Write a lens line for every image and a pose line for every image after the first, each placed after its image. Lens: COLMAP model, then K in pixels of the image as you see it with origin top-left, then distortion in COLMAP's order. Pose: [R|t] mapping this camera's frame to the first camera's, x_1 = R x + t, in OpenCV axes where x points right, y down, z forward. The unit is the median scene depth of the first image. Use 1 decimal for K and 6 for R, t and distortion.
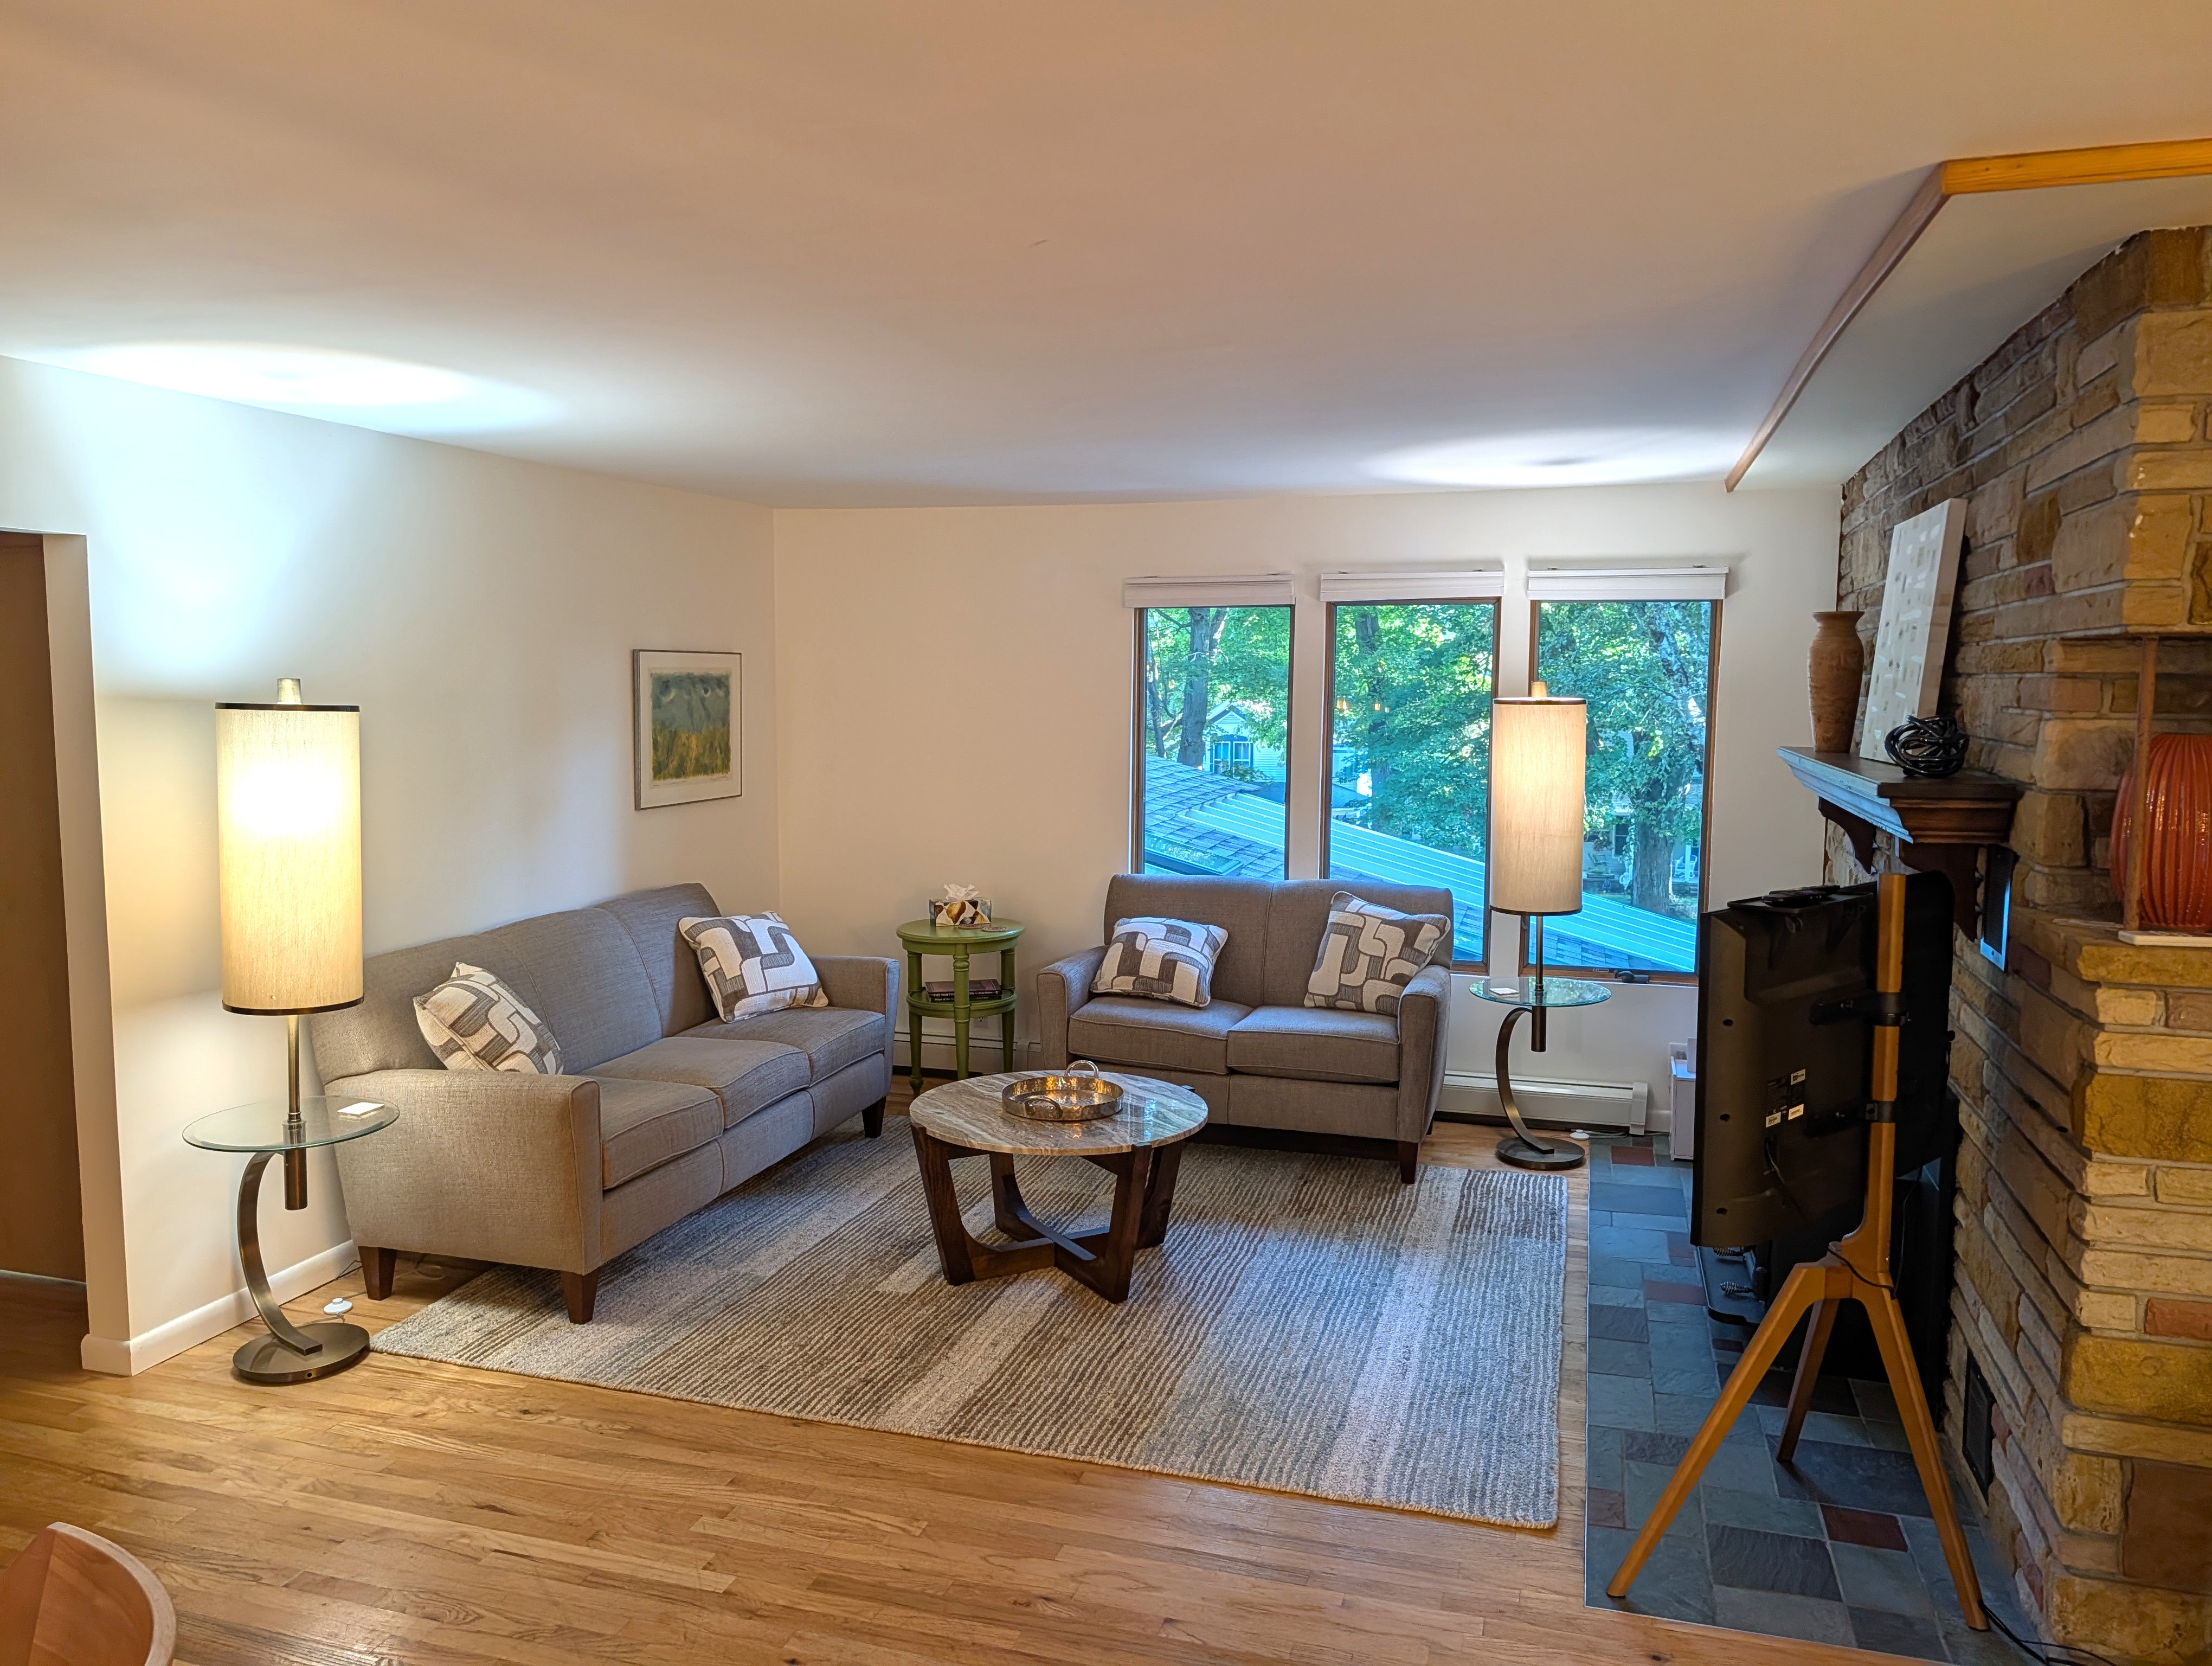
lens RADIAL K [[1557.7, 0, 1093.4], [0, 1557.7, 829.9], [0, 0, 1]] dist [0.024996, -0.022673]
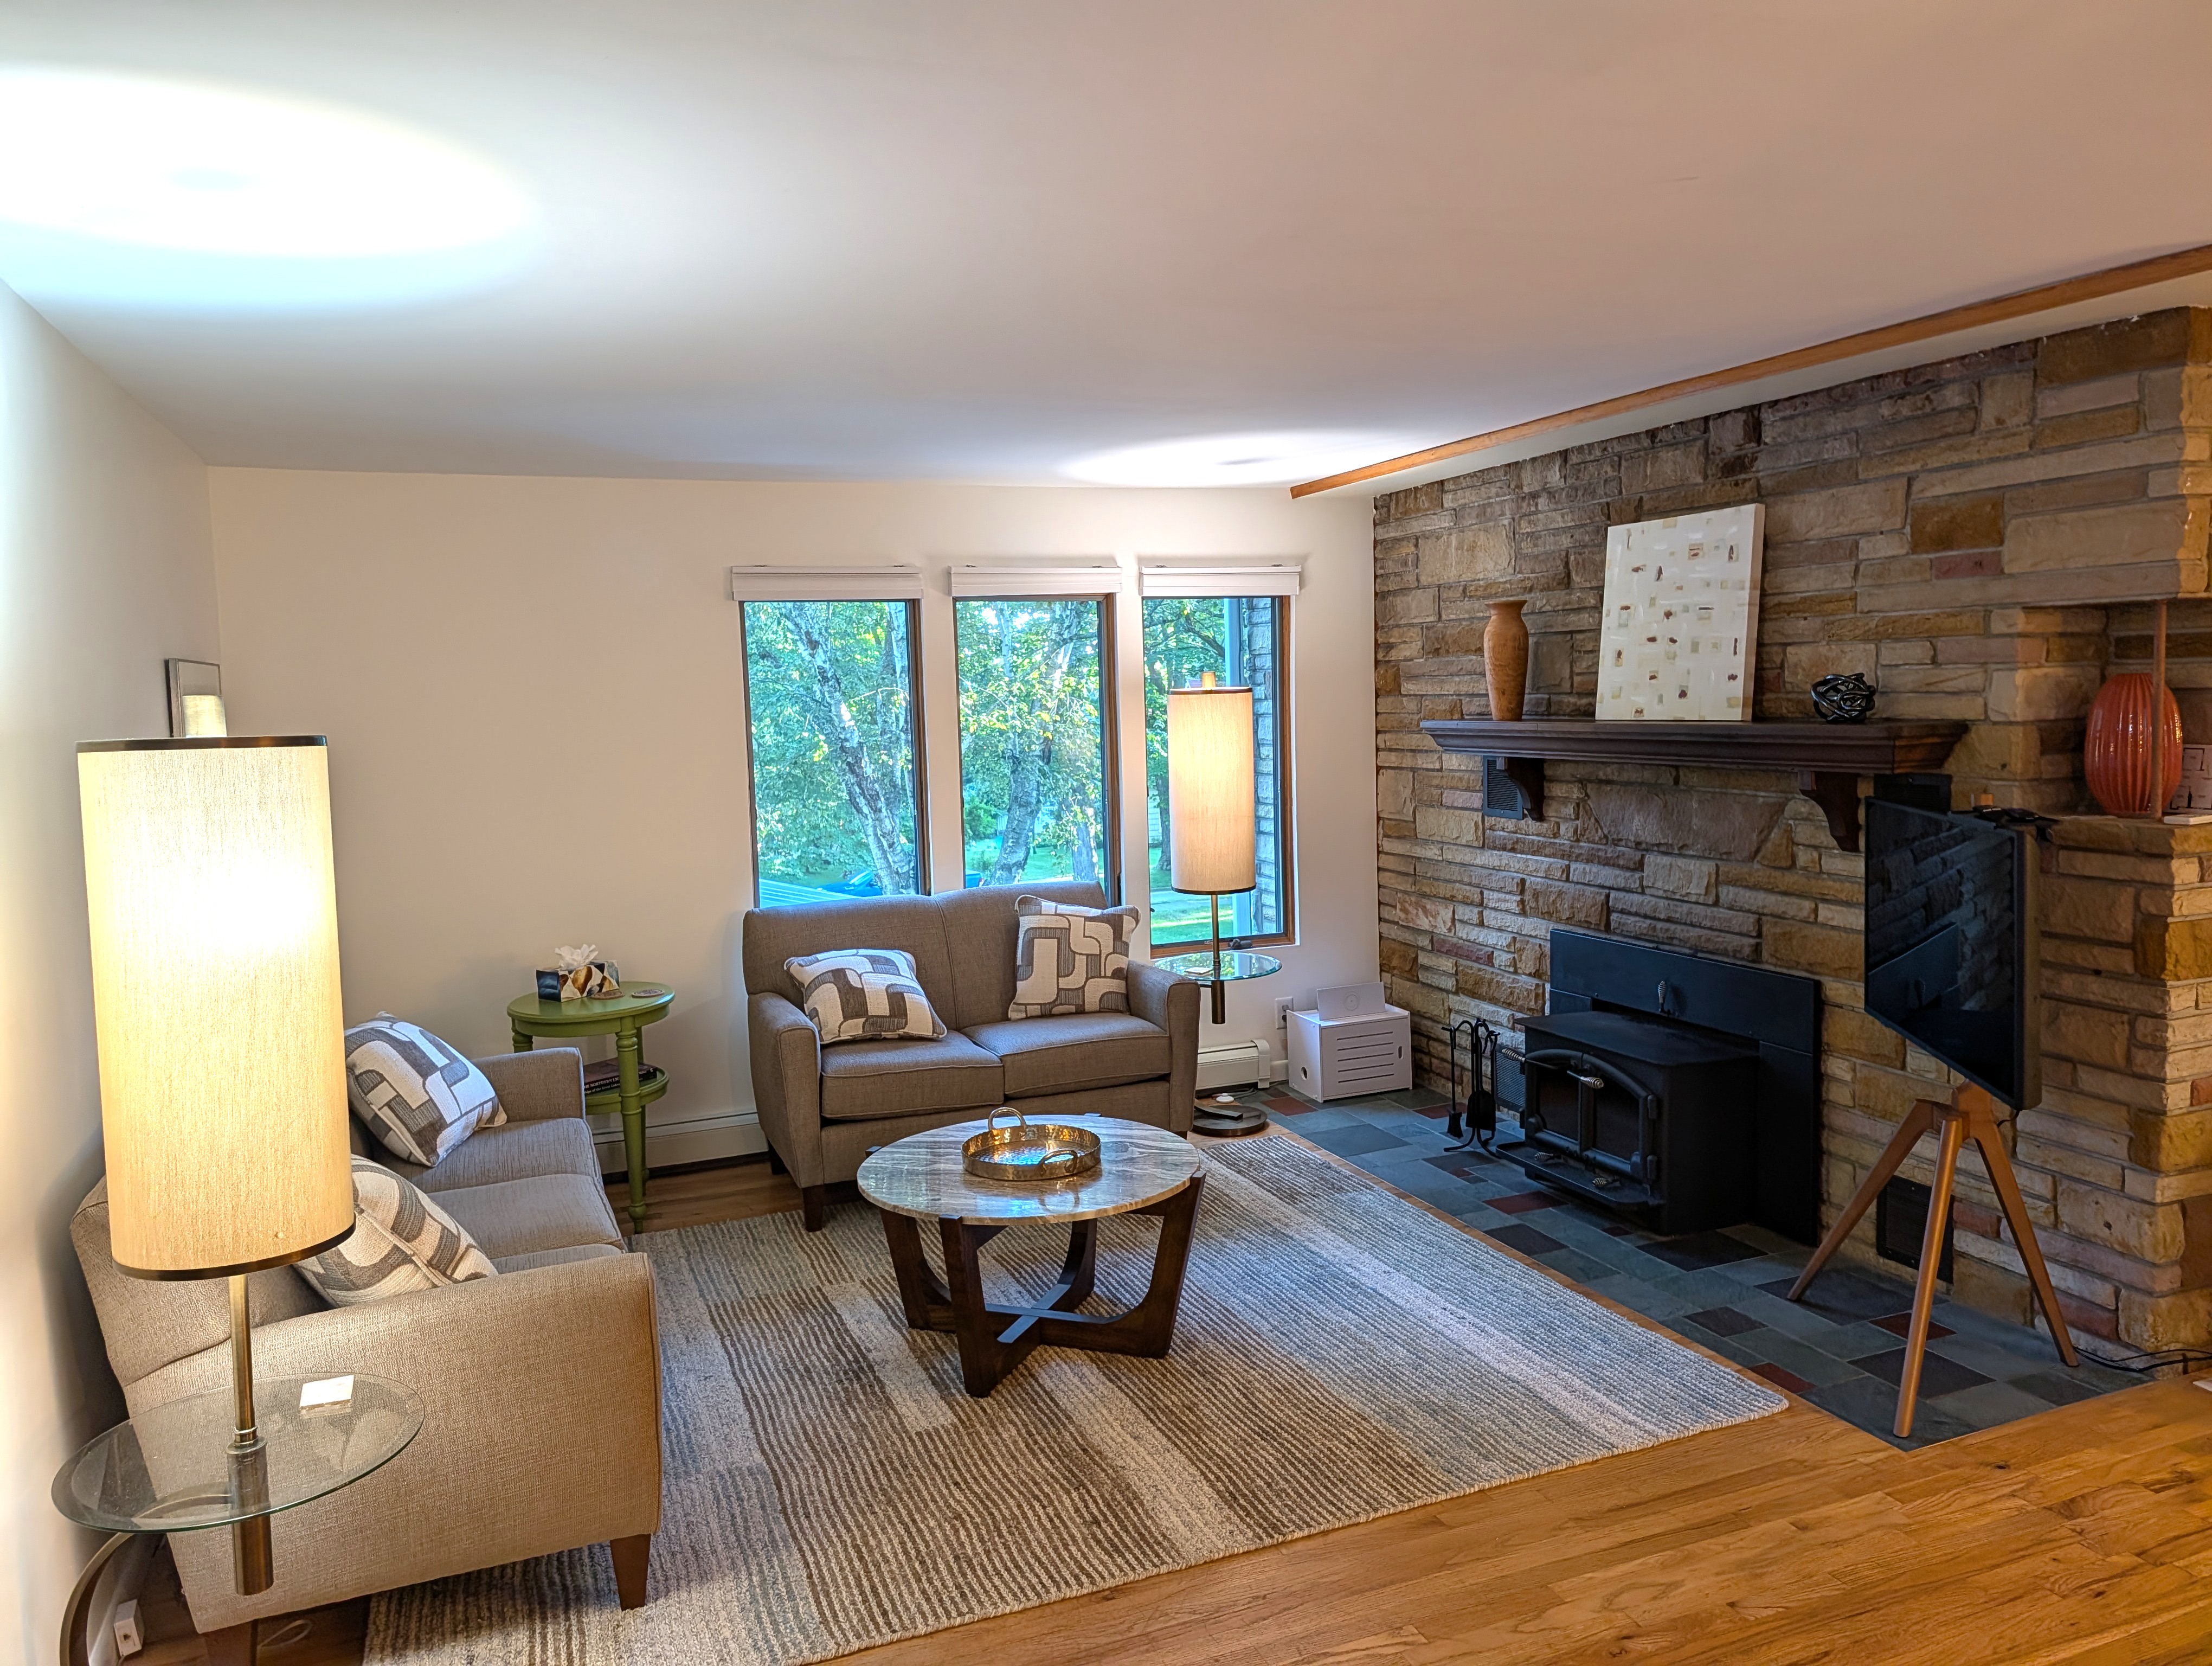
lens RADIAL K [[1557.7, 0, 1093.4], [0, 1557.7, 829.9], [0, 0, 1]] dist [0.024996, -0.022673]
pose [[0.782724, -0.086656, 0.616307, -0.477653], [0.093485, 0.995394, 0.021229, -0.021319], [-0.615308, 0.040999, 0.787220, 0.259983]]
